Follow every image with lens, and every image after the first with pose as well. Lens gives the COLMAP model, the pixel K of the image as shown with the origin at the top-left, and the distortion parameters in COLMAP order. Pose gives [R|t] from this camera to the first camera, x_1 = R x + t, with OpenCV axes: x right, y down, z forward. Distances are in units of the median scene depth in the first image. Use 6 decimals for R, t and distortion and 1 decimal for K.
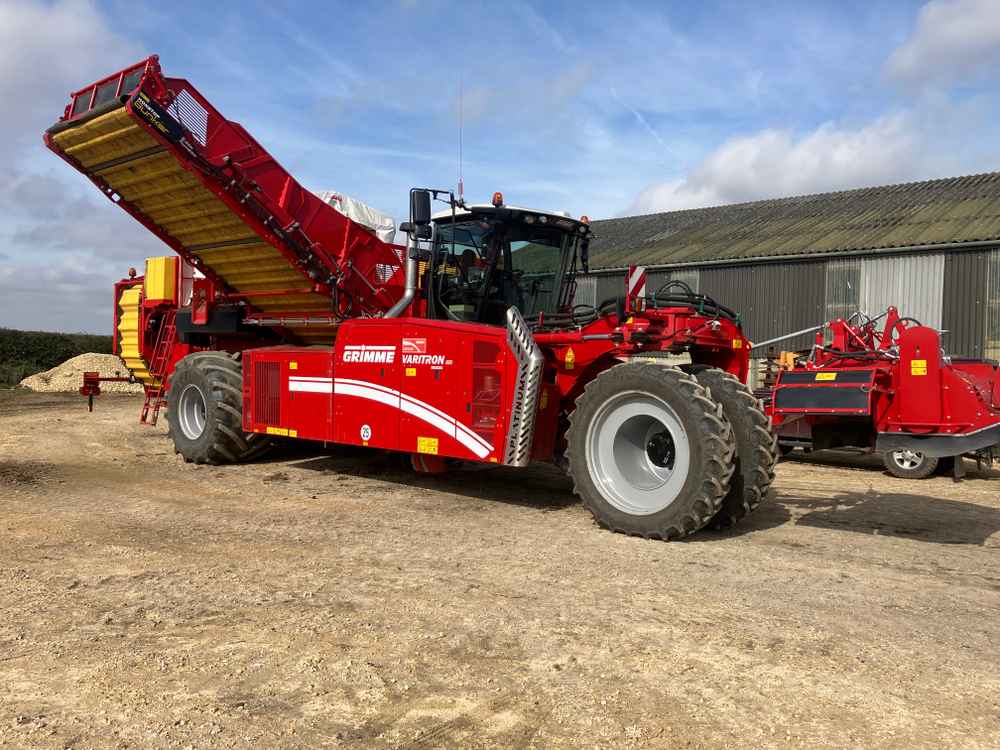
lens RADIAL K [[814.1, 0, 518.5], [0, 814.1, 374.8], [0, 0, 1]] dist [0.029518, -0.002796]
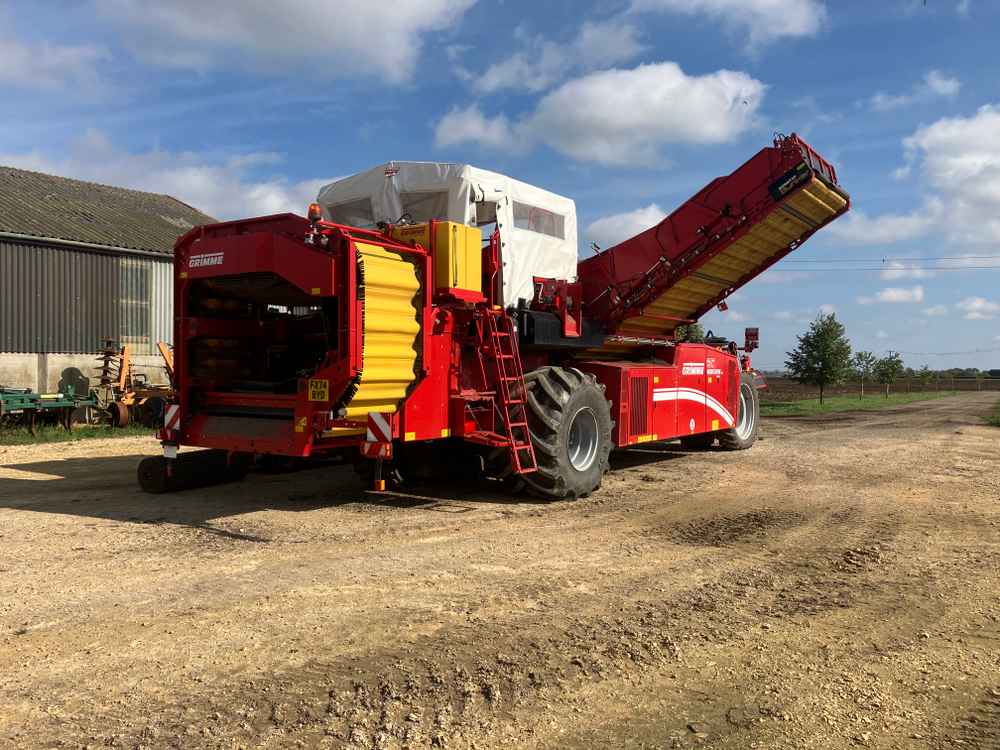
lens RADIAL K [[819.2, 0, 503.8], [0, 819.2, 371.7], [0, 0, 1]] dist [0.019857, -0.005365]
pose [[-0.091982, -0.031989, 0.995247, -1.594369], [0.002473, 0.999473, 0.032353, -0.068417], [-0.995758, 0.005438, -0.091854, 1.480526]]
